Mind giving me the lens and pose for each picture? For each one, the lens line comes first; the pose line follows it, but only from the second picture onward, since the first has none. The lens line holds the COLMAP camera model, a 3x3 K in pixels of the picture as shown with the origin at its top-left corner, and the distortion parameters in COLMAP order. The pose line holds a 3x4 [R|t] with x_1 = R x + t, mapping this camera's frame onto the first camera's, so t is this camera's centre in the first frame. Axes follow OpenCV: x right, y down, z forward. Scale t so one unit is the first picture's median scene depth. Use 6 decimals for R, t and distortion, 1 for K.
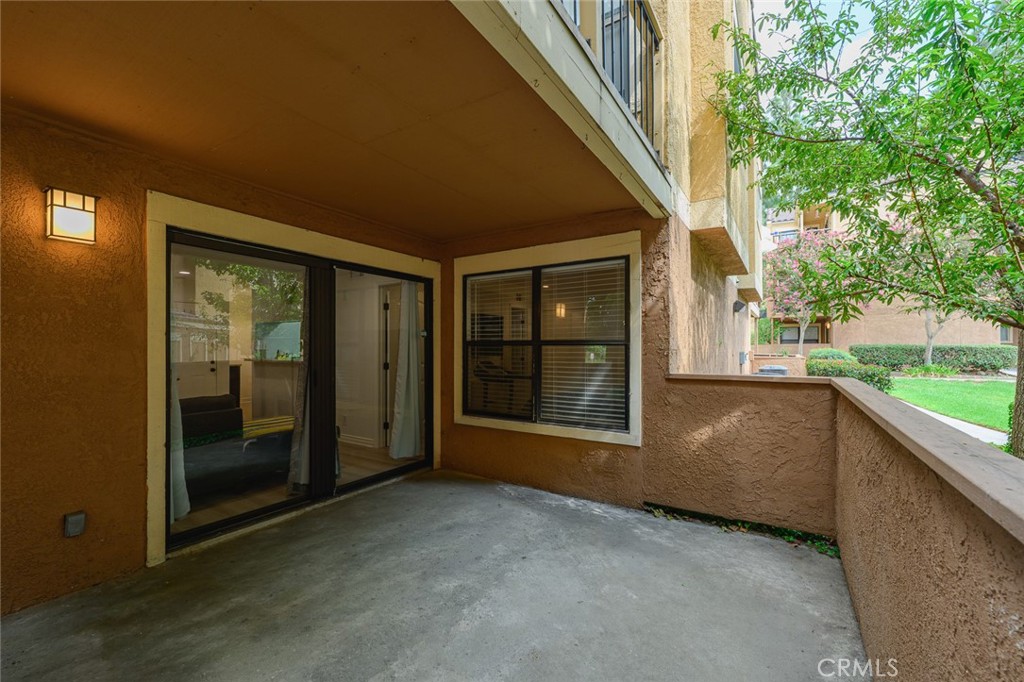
lens RADIAL K [[424.9, 0, 499.2], [0, 424.9, 346.8], [0, 0, 1]] dist [0.000003, 0.000001]
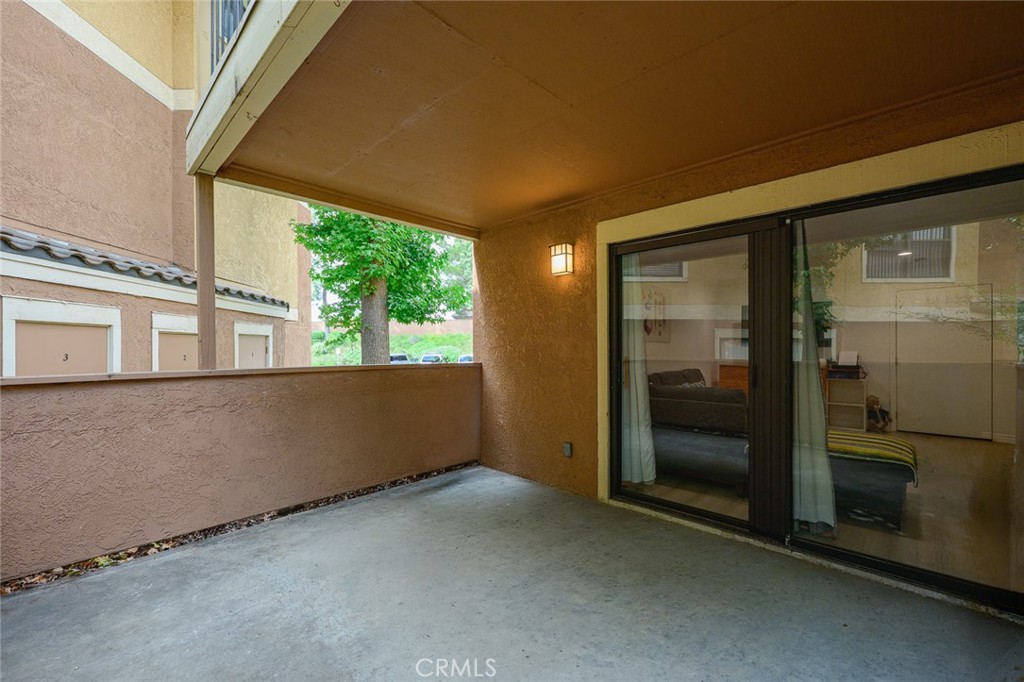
lens RADIAL K [[424.9, 0, 499.2], [0, 424.9, 346.8], [0, 0, 1]] dist [0.000003, 0.000001]
pose [[-0.195572, 0.004709, -0.980678, 0.548655], [0.010368, 0.999943, 0.002734, 0.018412], [0.980635, -0.009633, -0.195609, 0.928375]]
